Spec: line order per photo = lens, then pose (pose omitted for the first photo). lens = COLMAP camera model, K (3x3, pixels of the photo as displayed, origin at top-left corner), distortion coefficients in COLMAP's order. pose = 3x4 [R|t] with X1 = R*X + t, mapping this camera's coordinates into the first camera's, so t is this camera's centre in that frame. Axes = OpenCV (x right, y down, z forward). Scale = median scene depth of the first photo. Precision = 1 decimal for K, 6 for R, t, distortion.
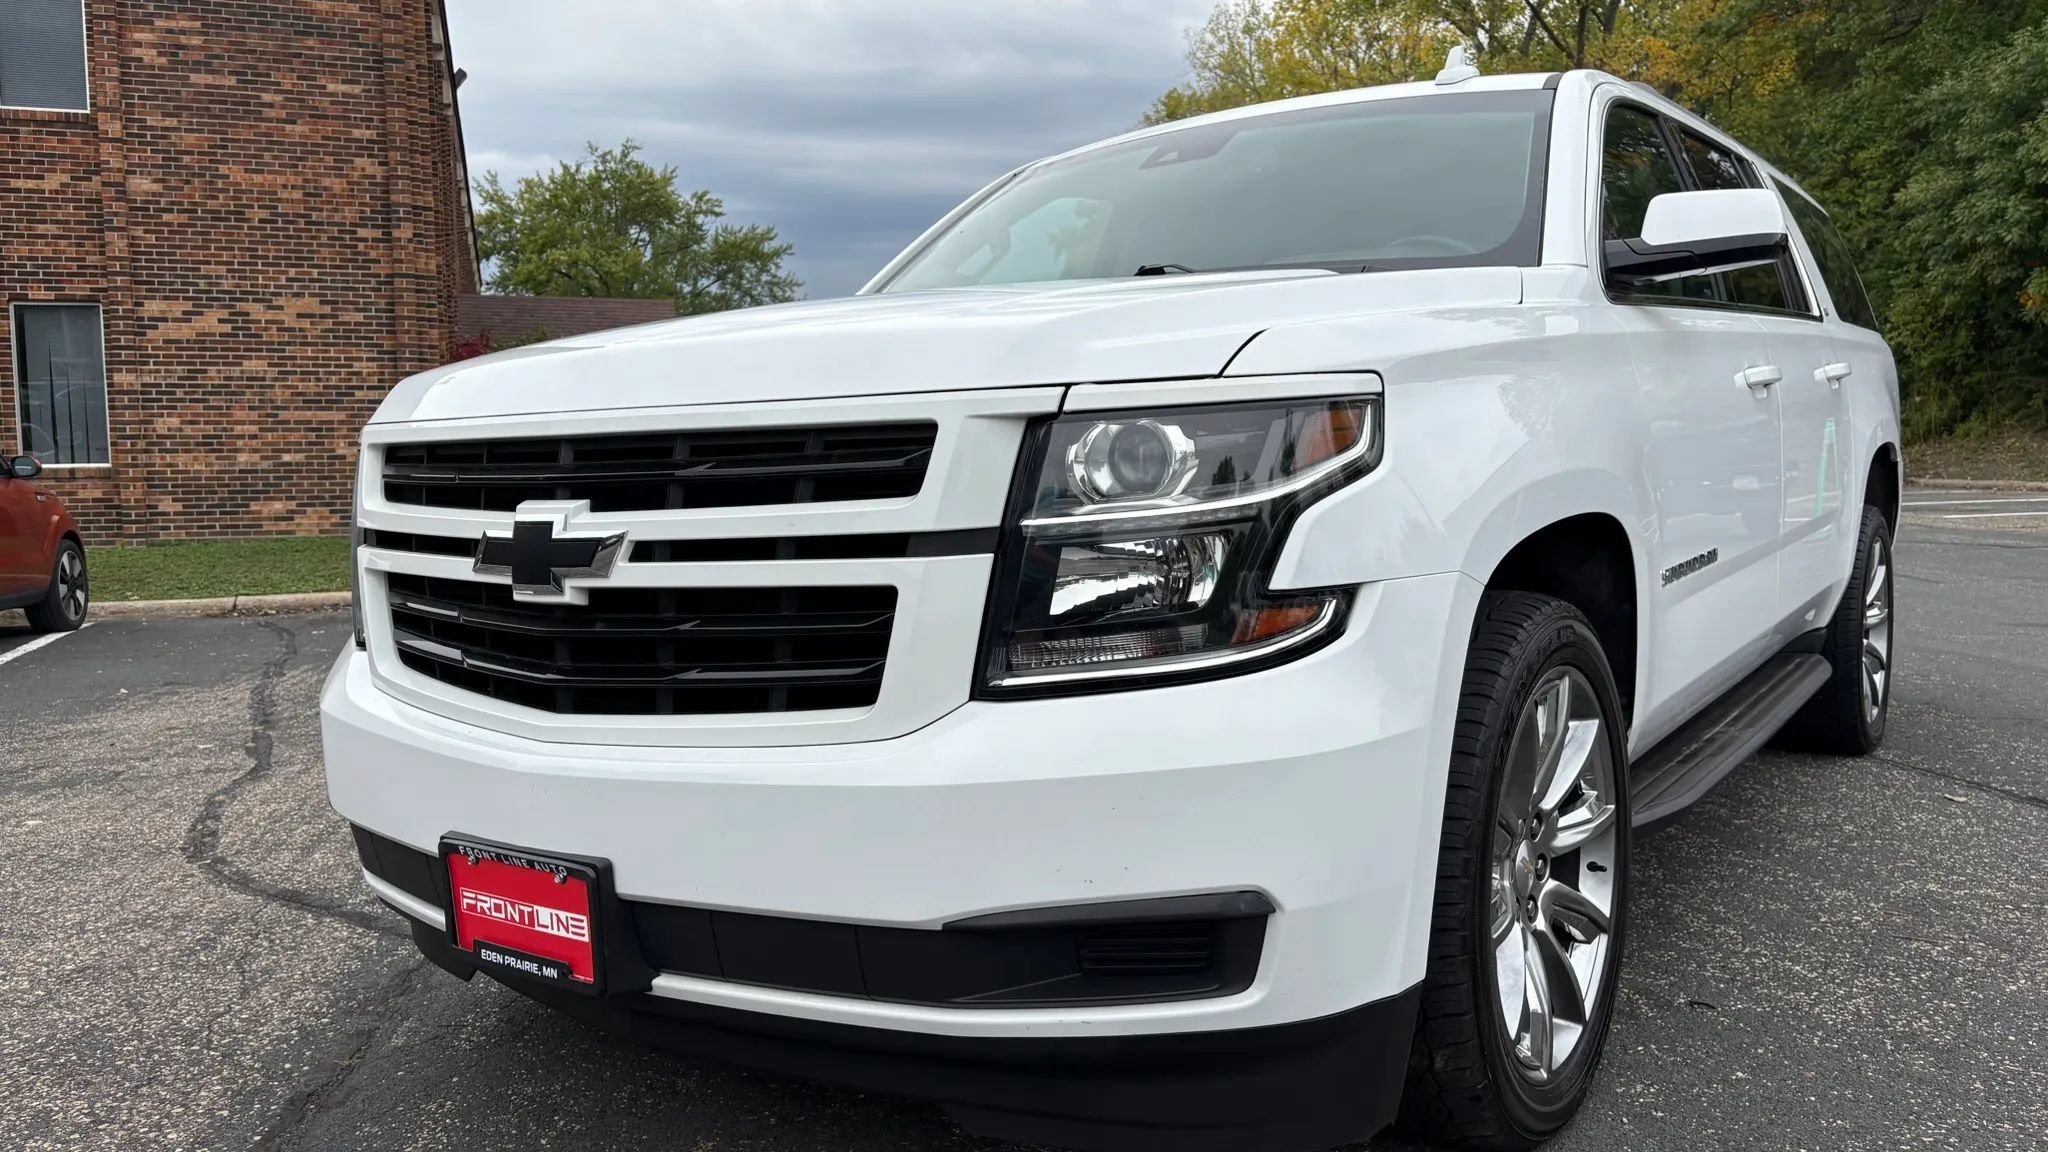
lens RADIAL K [[1546.6, 0, 1052.6], [0, 1546.6, 591.4], [0, 0, 1]] dist [0.053869, -0.060984]
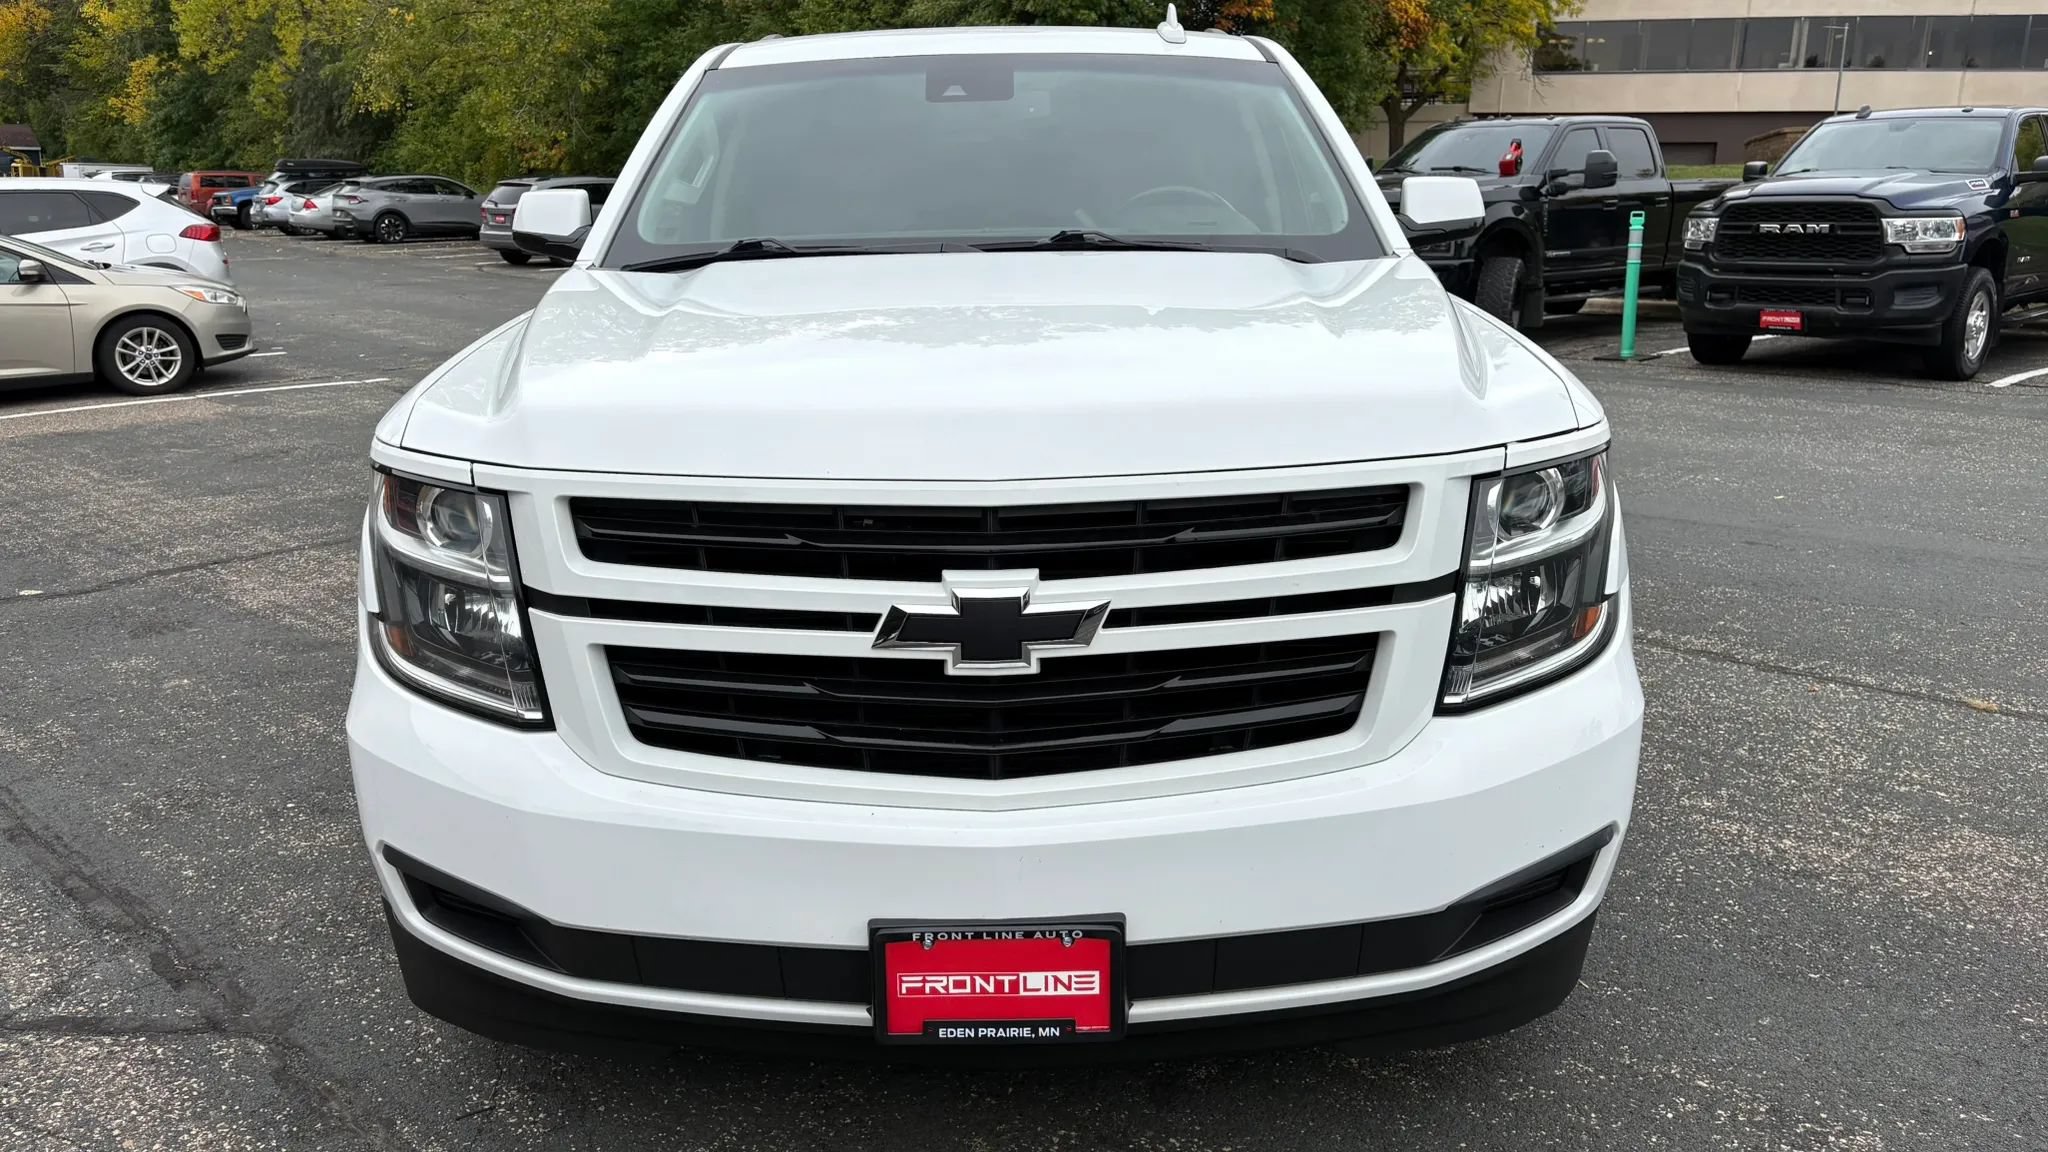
lens RADIAL K [[1546.6, 0, 1024.9], [0, 1546.6, 564.8], [0, 0, 1]] dist [0.053869, -0.060984]
pose [[0.814329, -0.115971, 0.568699, -0.867326], [0.041642, 0.988983, 0.142049, -0.201943], [-0.578908, -0.091993, 0.810187, 0.205556]]
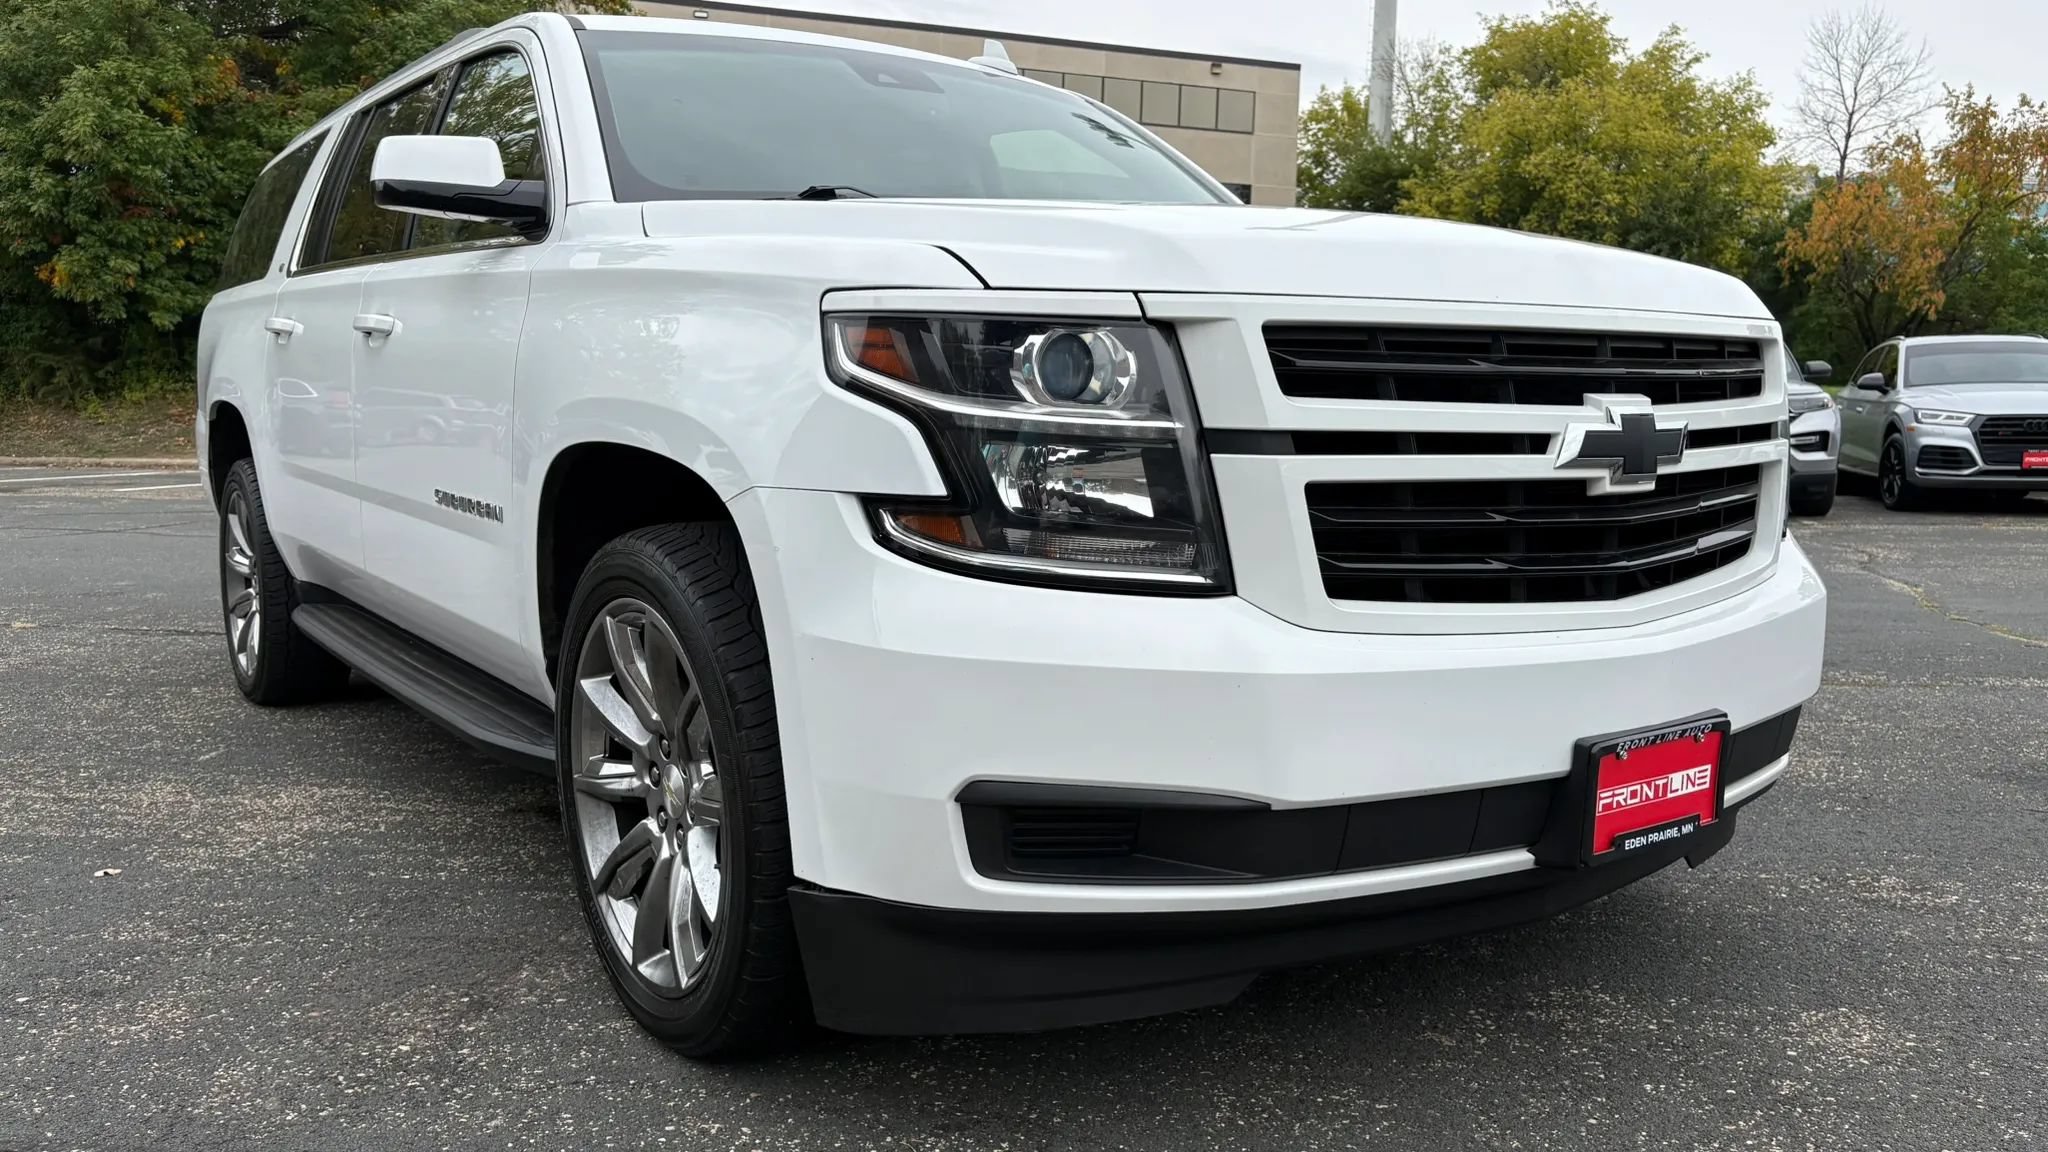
lens RADIAL K [[1546.6, 0, 1043.5], [0, 1546.6, 575.7], [0, 0, 1]] dist [0.053869, -0.060984]
pose [[0.320474, -0.074299, 0.944339, -1.456578], [0.074899, 0.995785, 0.052929, -0.022212], [-0.944292, 0.053767, 0.324688, 1.044281]]
